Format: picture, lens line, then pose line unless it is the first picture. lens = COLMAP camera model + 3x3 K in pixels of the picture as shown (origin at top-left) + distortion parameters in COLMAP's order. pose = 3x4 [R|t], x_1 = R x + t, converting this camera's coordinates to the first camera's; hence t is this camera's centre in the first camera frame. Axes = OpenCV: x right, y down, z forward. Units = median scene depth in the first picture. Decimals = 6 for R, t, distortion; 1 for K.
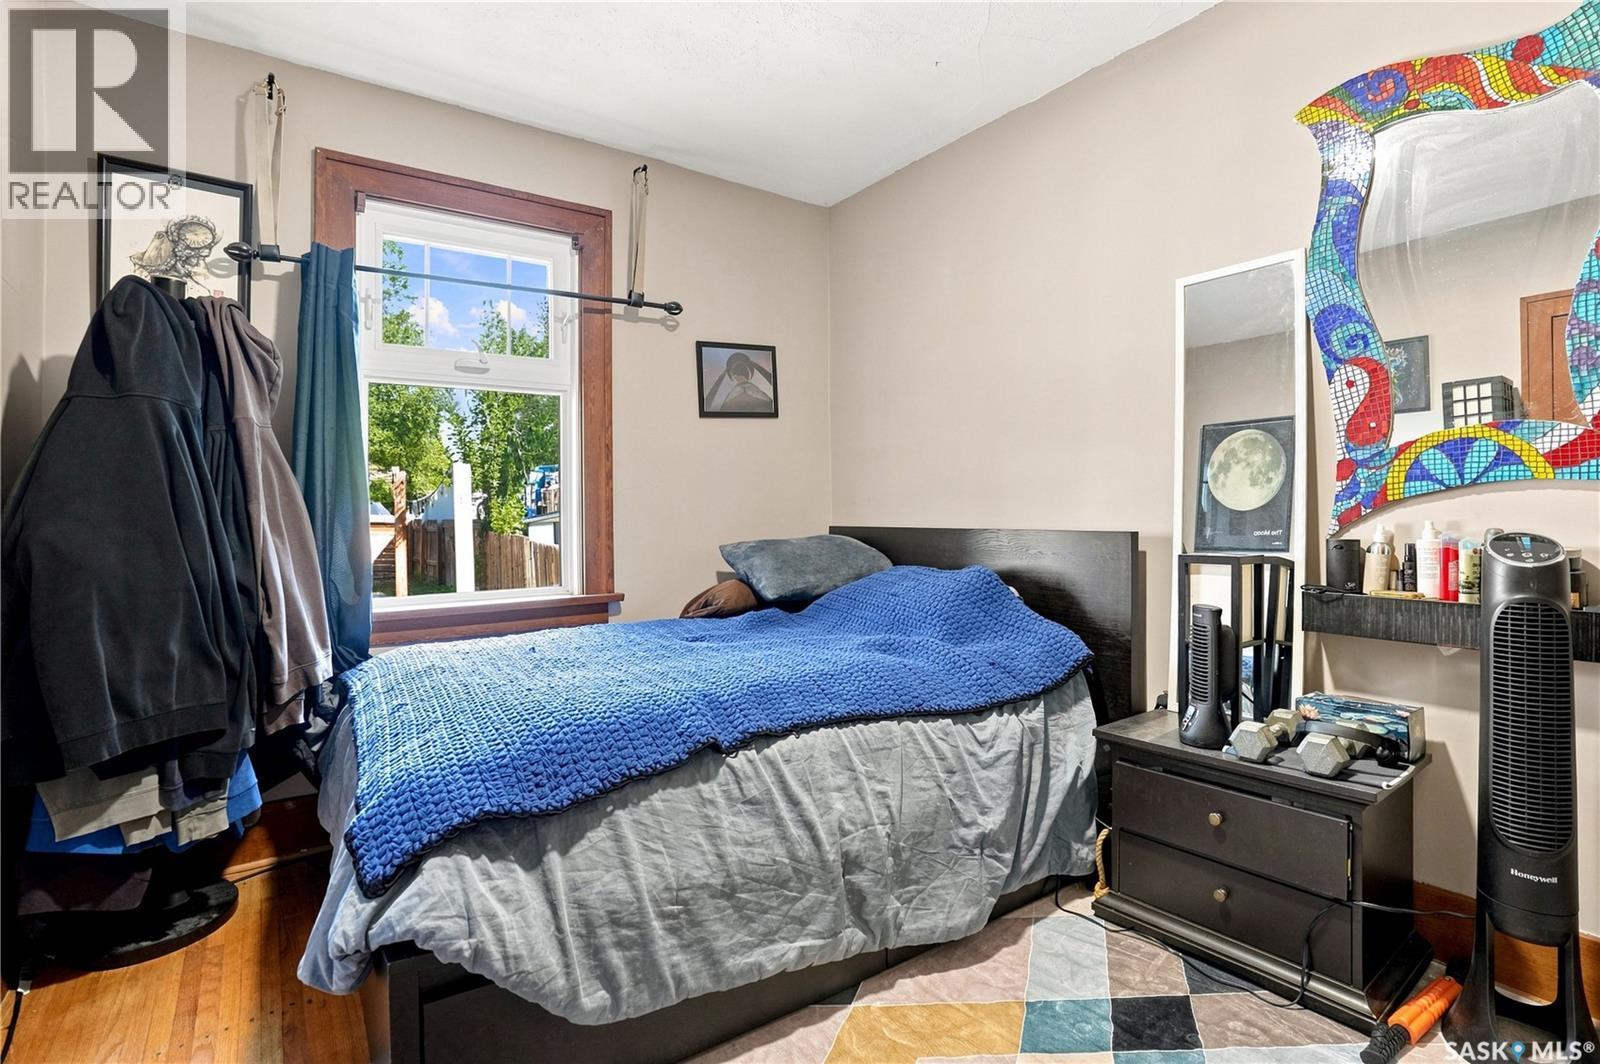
lens RADIAL K [[760.3, 0, 801.1], [0, 760.3, 512.1], [0, 0, 1]] dist [-0.069379, 0.028916]
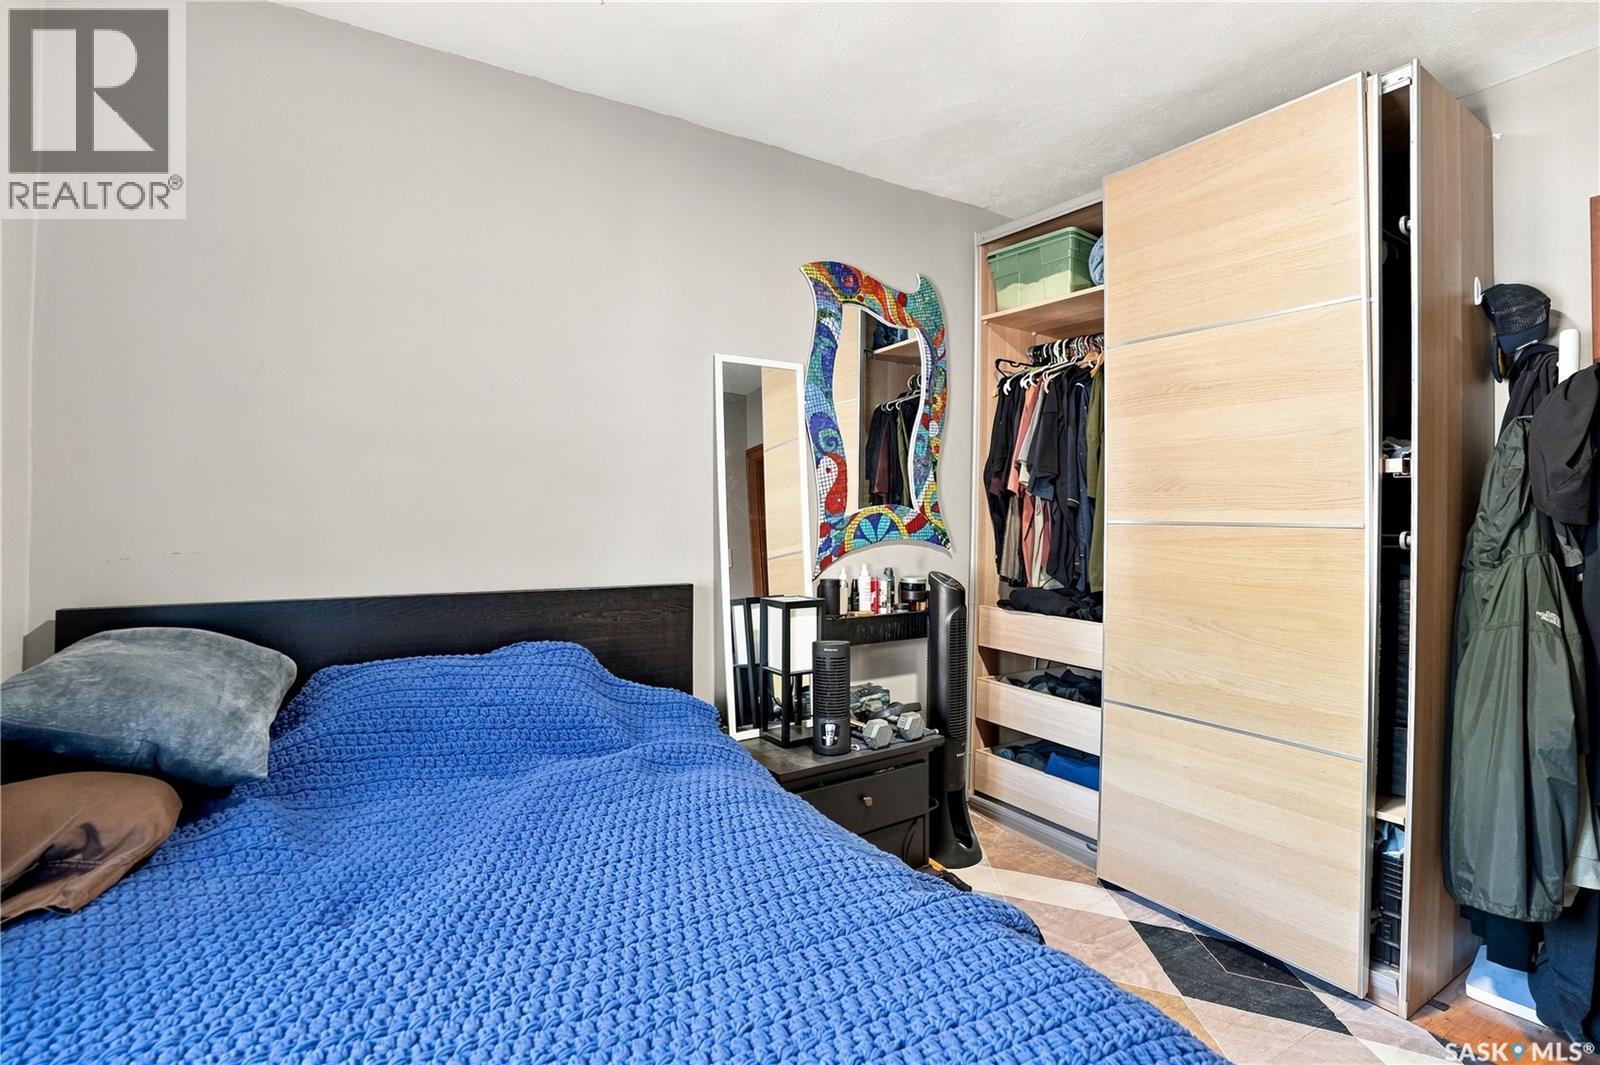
lens RADIAL K [[760.3, 0, 801.1], [0, 760.3, 512.6], [0, 0, 1]] dist [-0.069379, 0.028916]
pose [[0.038973, 0.020232, 0.999035, -0.738271], [0.000678, 0.999794, -0.020274, -0.062118], [-0.999240, 0.001468, 0.038952, 1.003946]]
